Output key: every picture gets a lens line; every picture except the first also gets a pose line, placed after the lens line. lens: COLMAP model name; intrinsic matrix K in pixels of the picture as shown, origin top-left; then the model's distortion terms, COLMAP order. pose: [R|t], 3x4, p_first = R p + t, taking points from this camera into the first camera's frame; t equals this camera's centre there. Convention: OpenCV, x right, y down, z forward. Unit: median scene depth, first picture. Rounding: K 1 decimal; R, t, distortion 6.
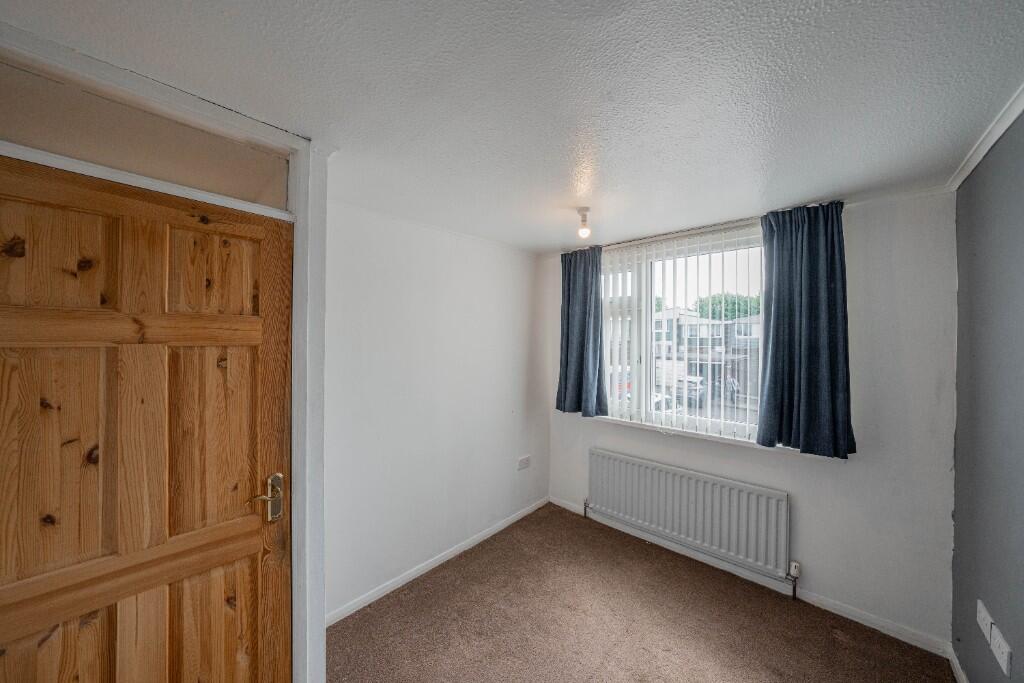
lens RADIAL K [[351.9, 0, 511.0], [0, 351.9, 337.1], [0, 0, 1]] dist [-0.030563, 0.006918]
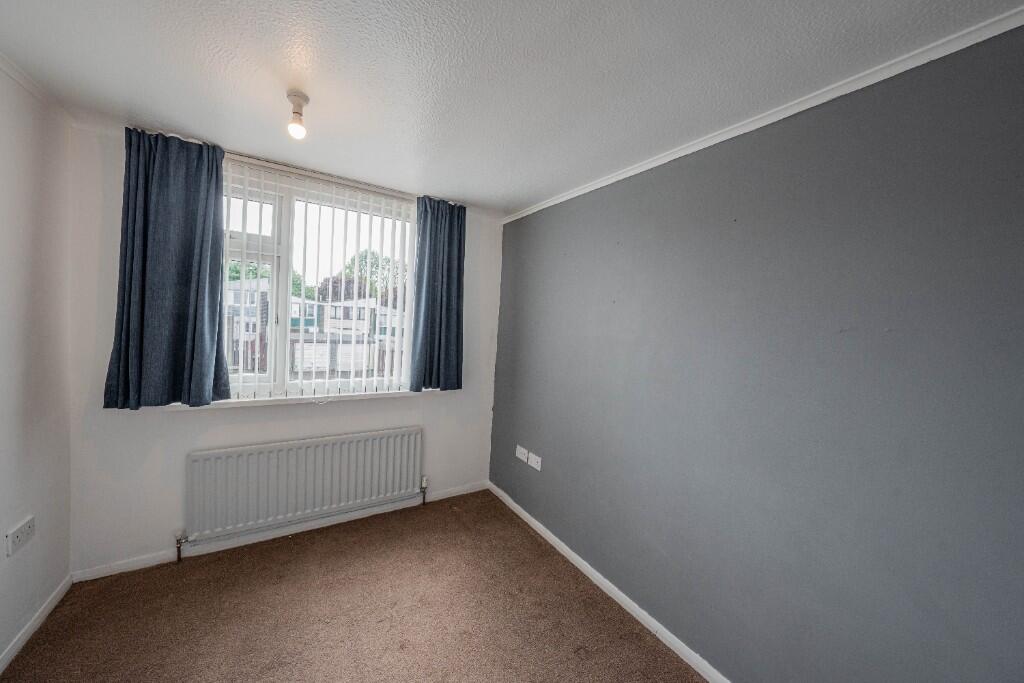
lens RADIAL K [[342.0, 0, 507.4], [0, 342.0, 331.6], [0, 0, 1]] dist [-0.000657, -0.000048]
pose [[0.282325, -0.023696, 0.959026, -0.306893], [-0.061310, 0.997206, 0.042688, 0.034523], [-0.957358, -0.070849, 0.280084, 0.373979]]
